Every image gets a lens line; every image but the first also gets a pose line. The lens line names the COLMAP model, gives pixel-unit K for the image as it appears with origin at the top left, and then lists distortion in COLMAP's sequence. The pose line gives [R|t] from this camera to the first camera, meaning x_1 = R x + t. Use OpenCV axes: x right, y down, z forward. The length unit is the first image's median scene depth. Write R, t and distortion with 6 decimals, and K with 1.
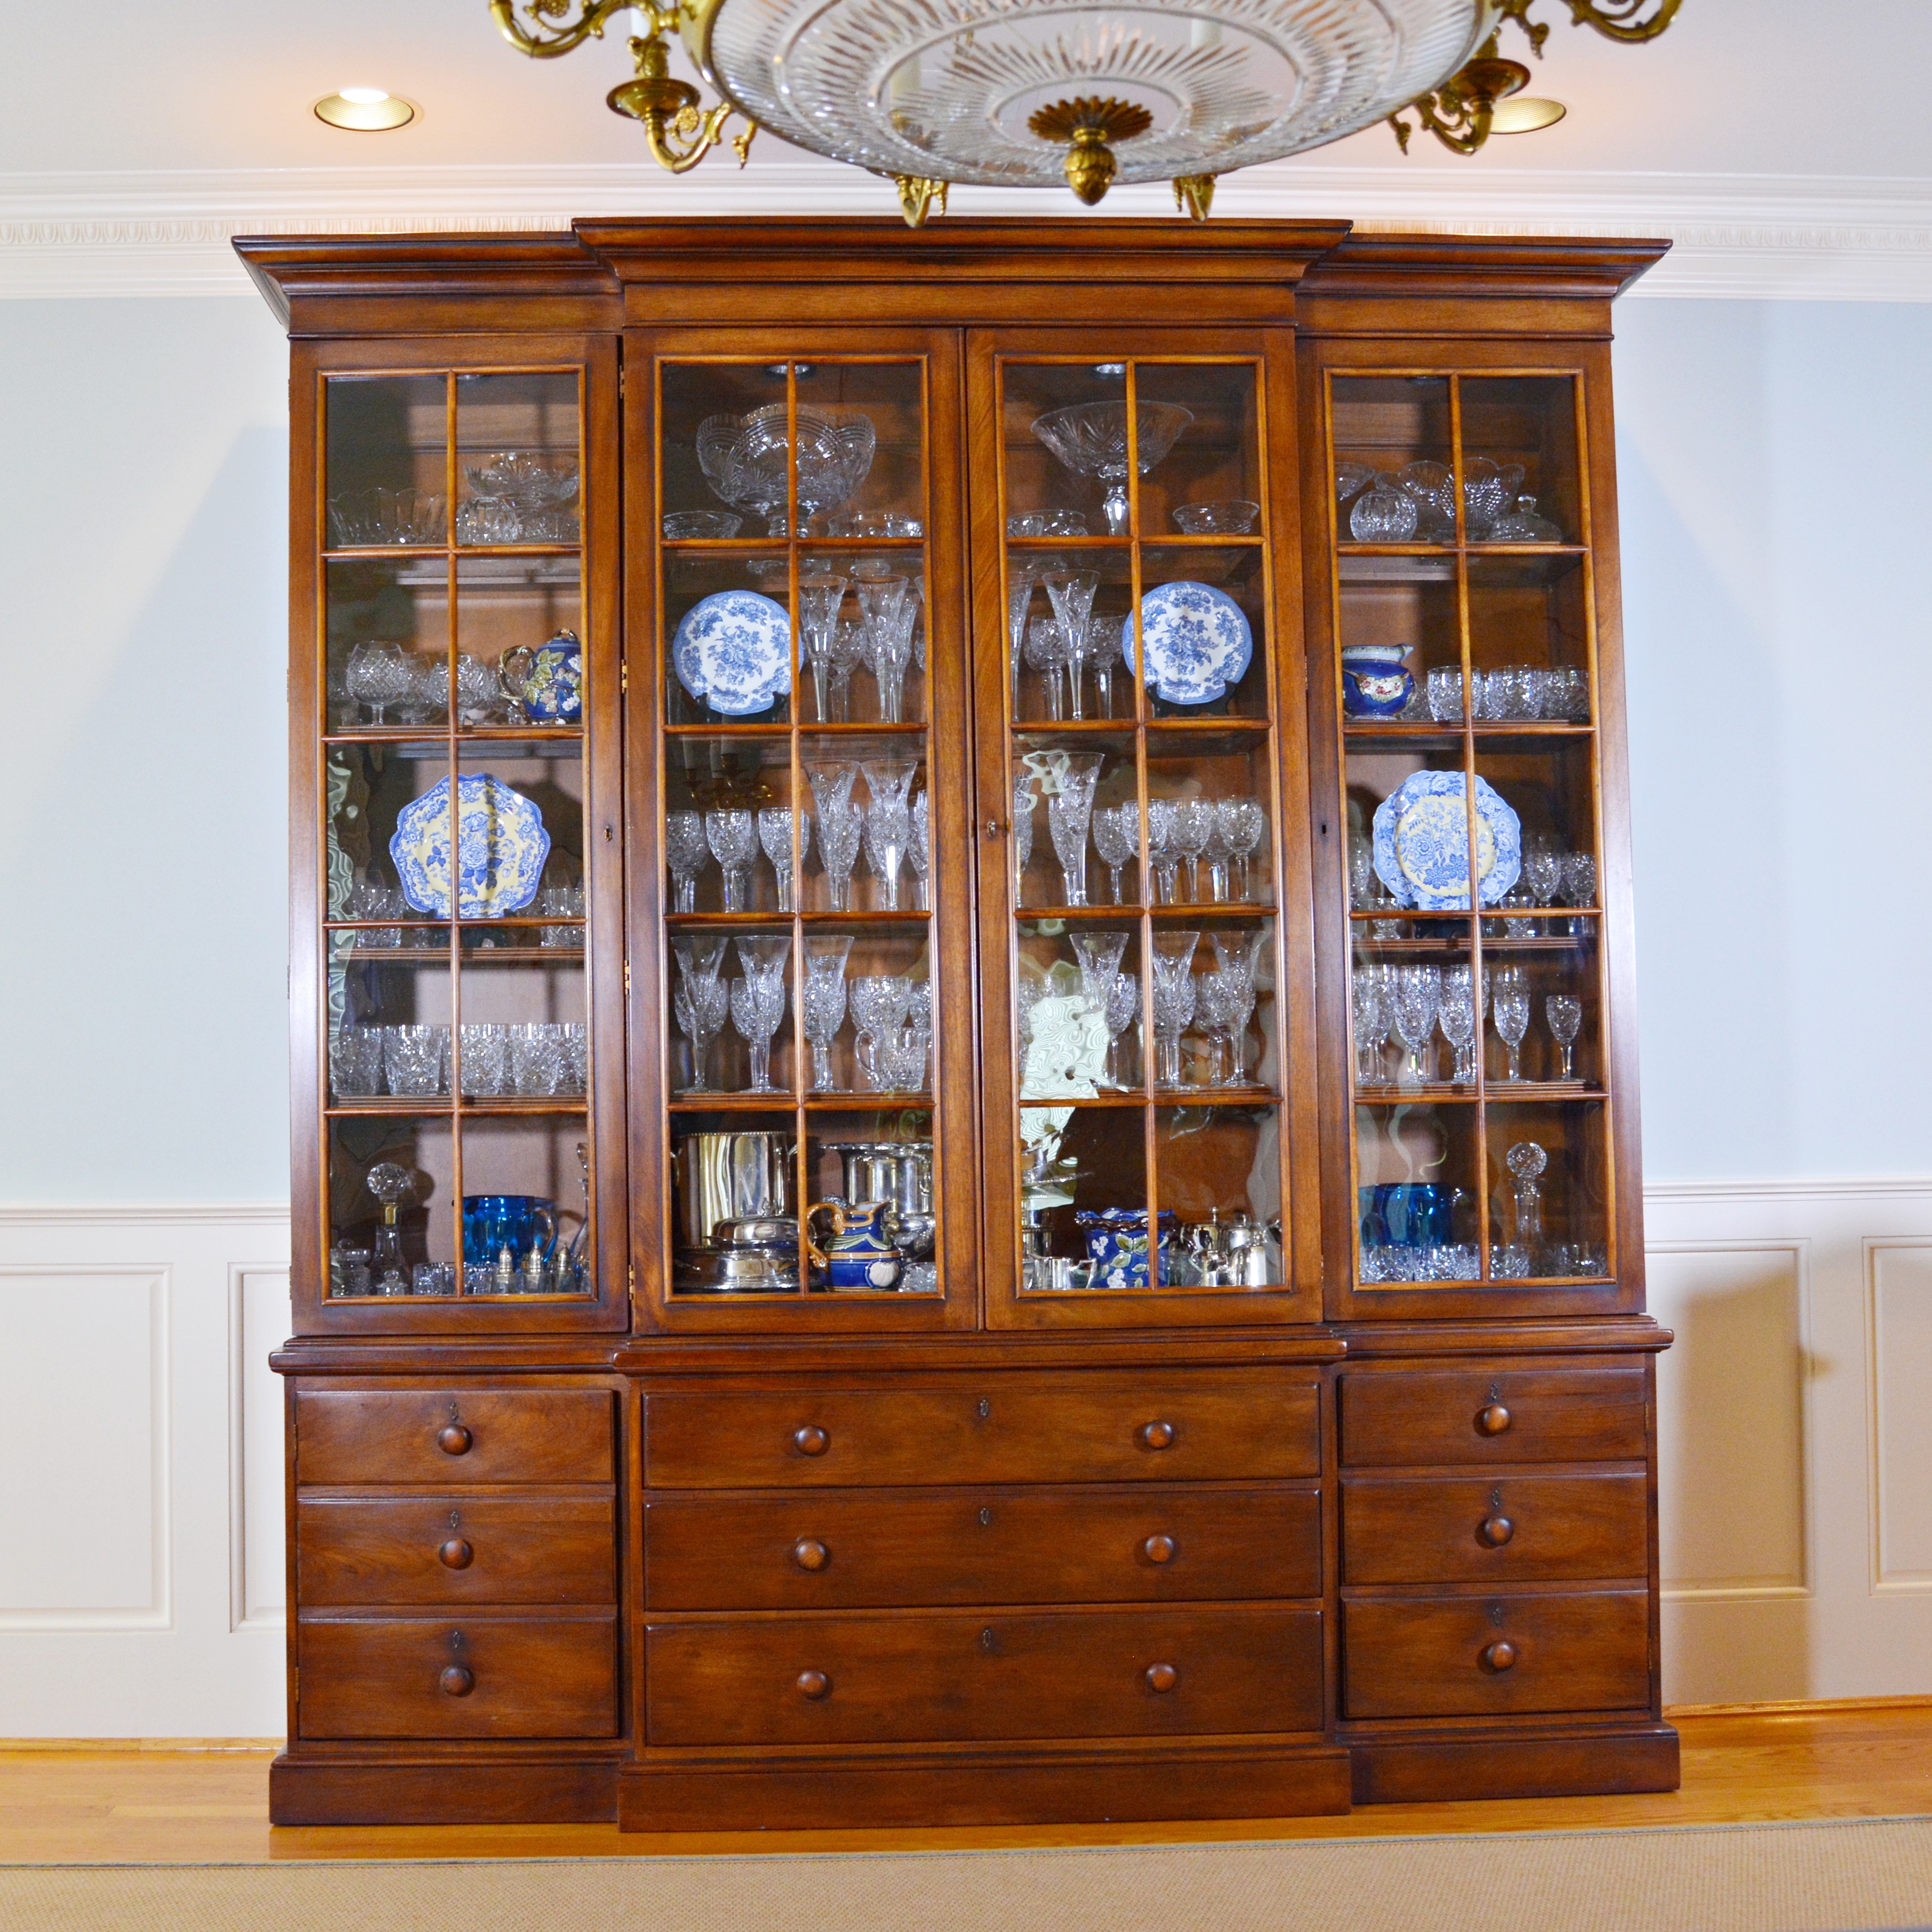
lens RADIAL K [[2428.0, 0, 812.2], [0, 2428.0, 968.6], [0, 0, 1]] dist [-0.088132, 0.038974]
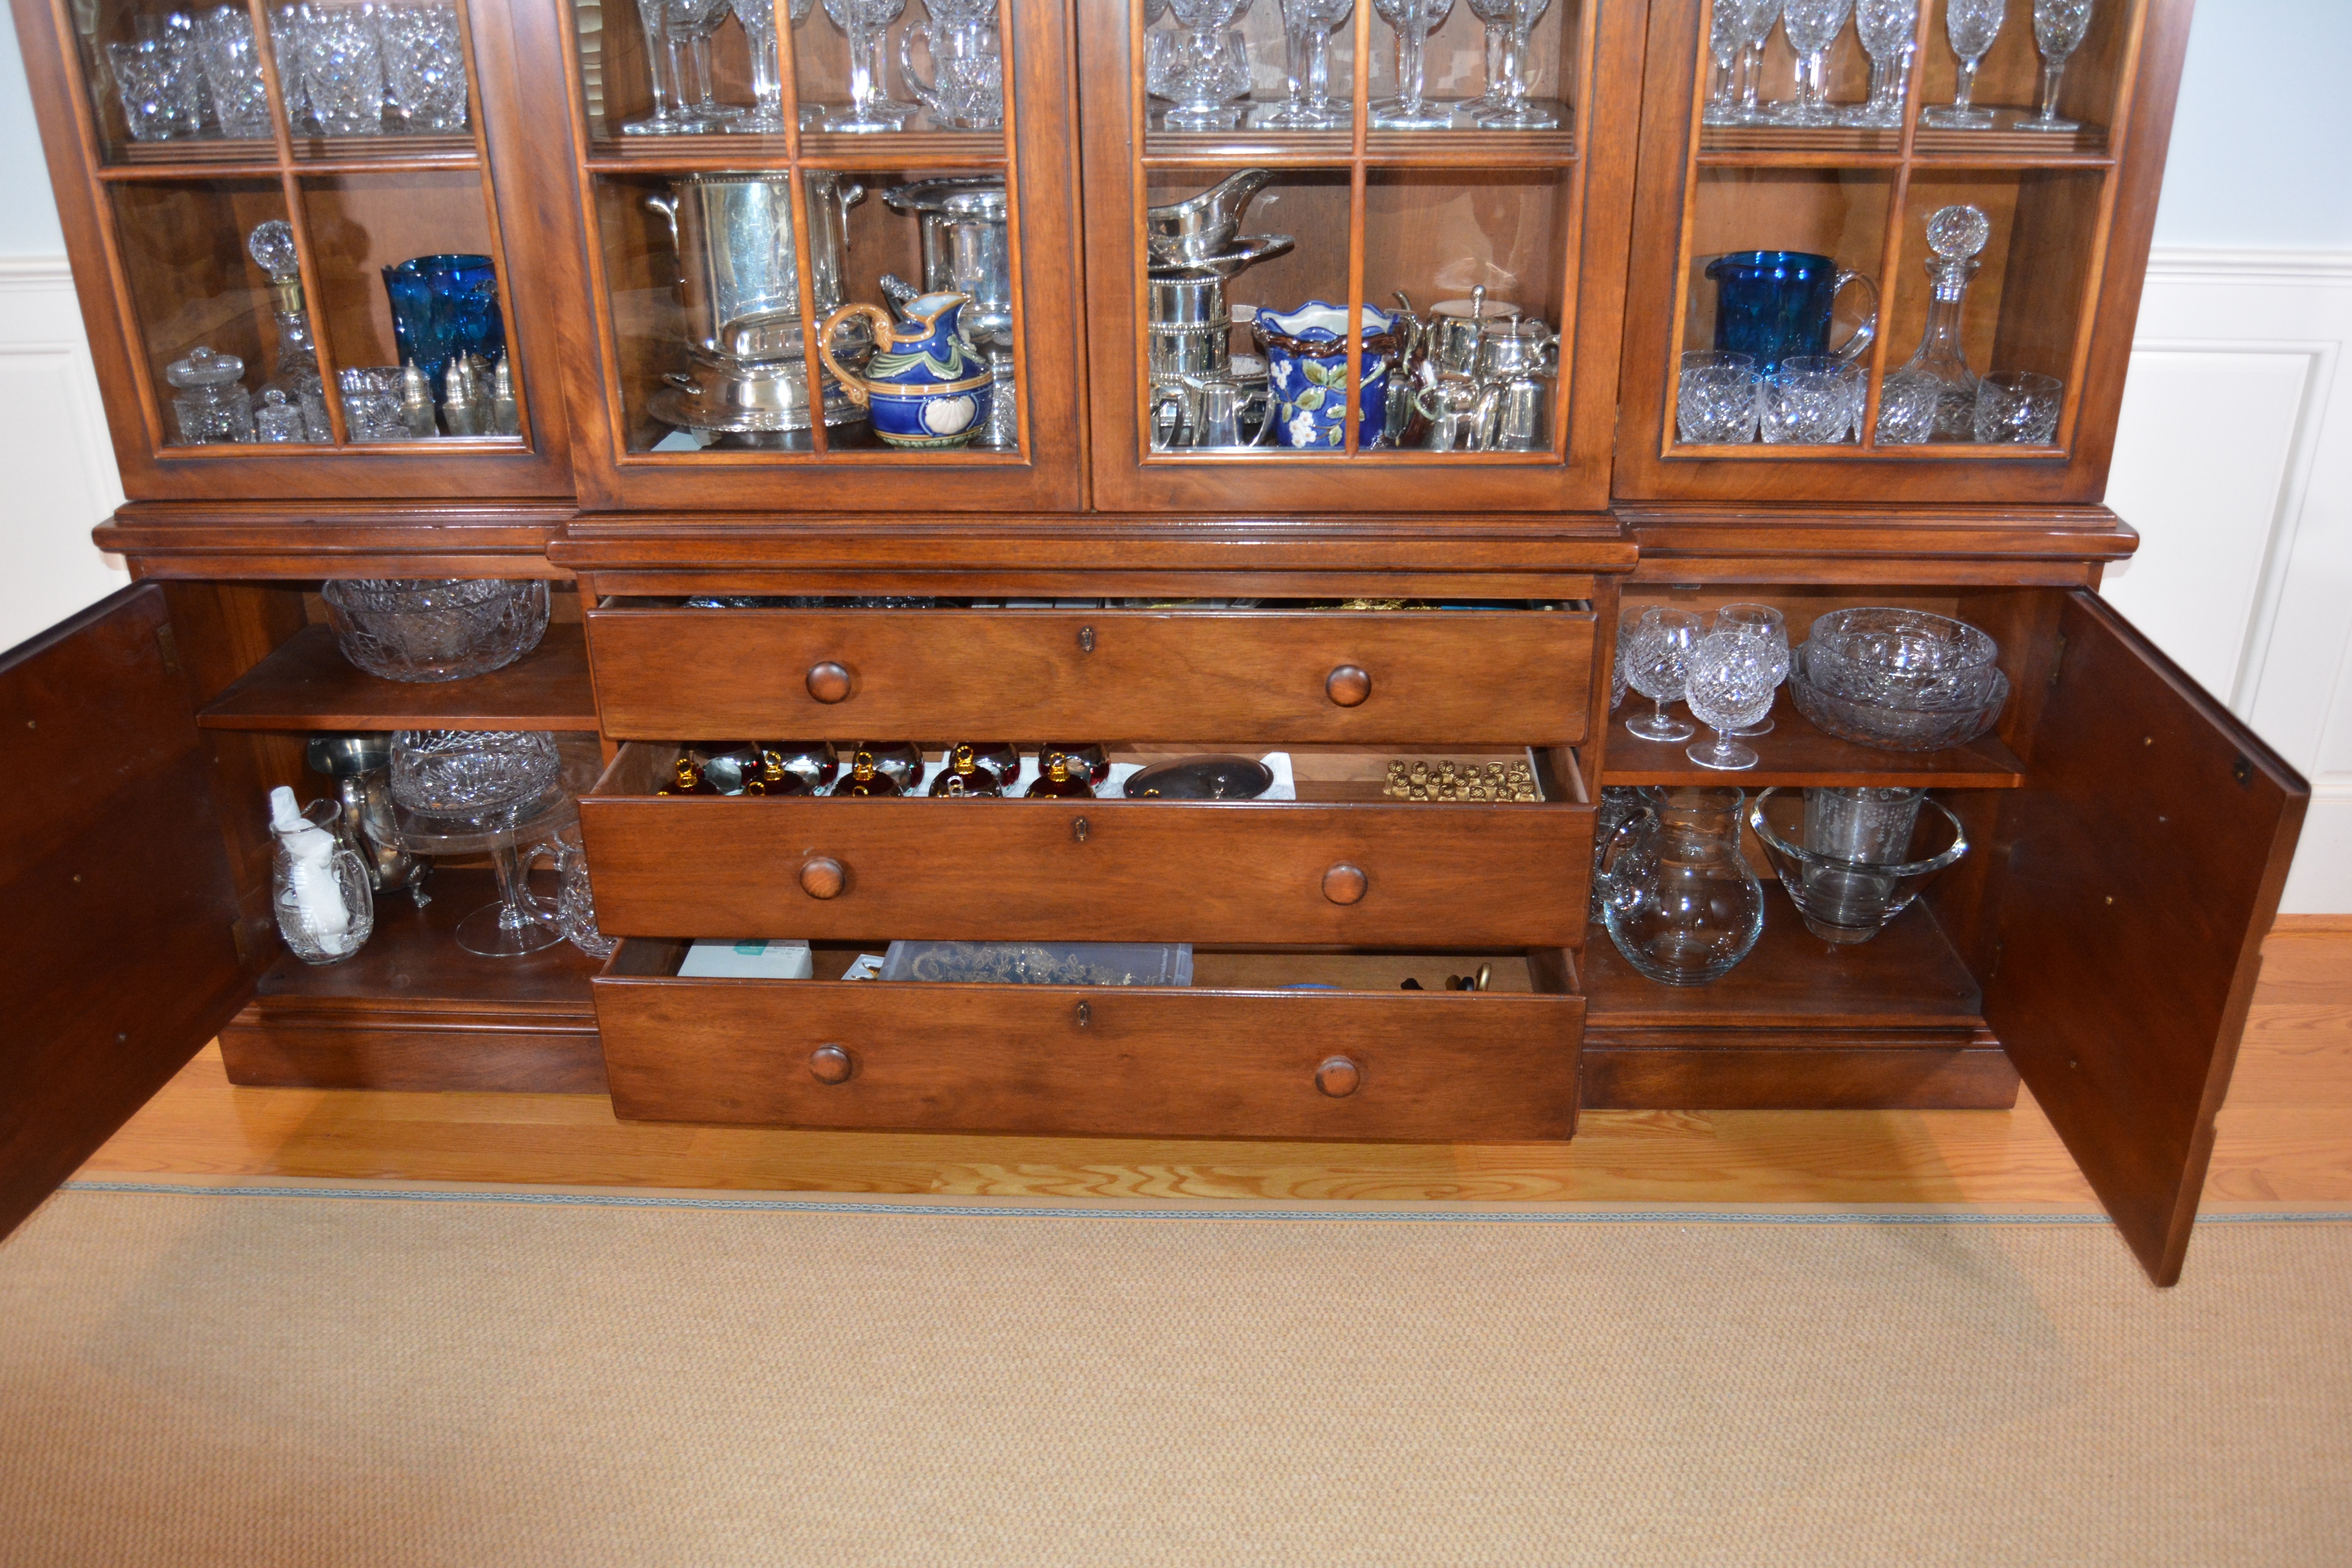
lens RADIAL K [[1912.6, 0, 1176.0], [0, 1912.6, 794.3], [0, 0, 1]] dist [-0.082785, 0.009026]
pose [[0.998172, 0.029607, -0.052696, 0.121696], [-0.000745, 0.877778, 0.479067, -0.033170], [0.060439, -0.478152, 0.876195, 0.493508]]
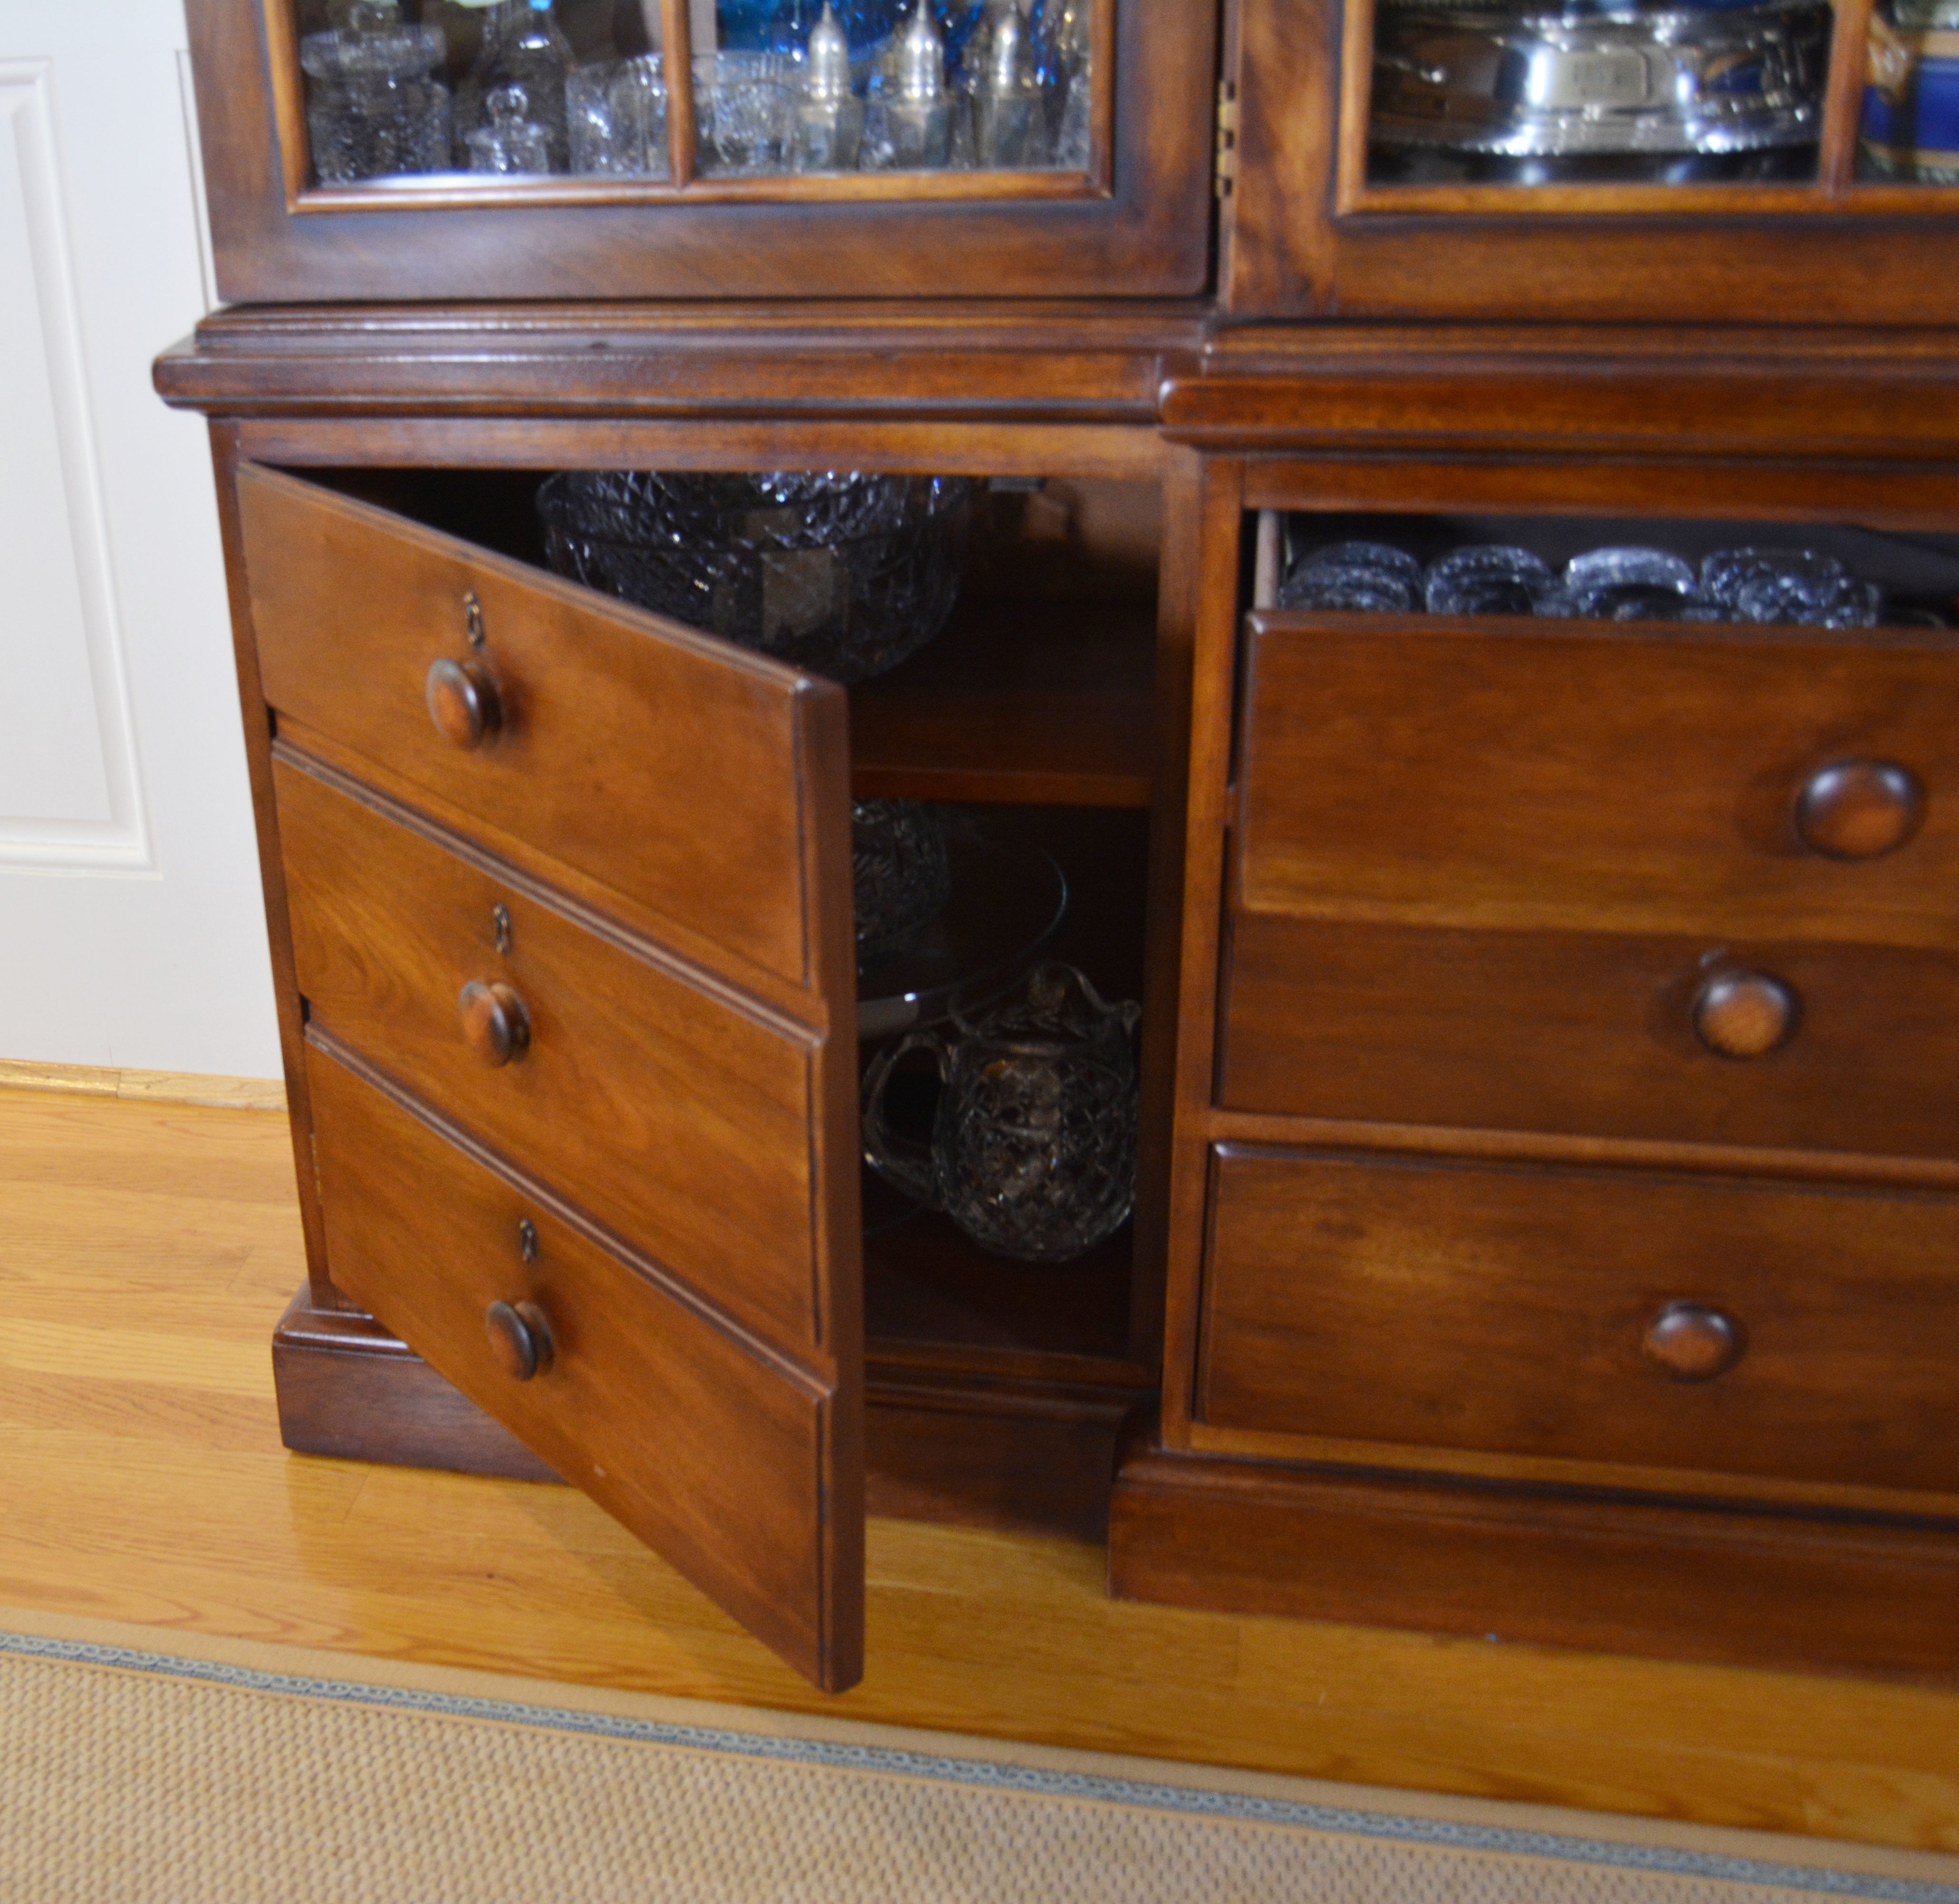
lens RADIAL K [[2564.7, 0, 543.6], [0, 2564.7, 951.9], [0, 0, 1]] dist [-0.078747, 0.025346]
pose [[0.958624, 0.078375, -0.273674, -0.060836], [0.065962, 0.874038, 0.481359, 0.059010], [0.276928, -0.479494, 0.832704, 0.652101]]
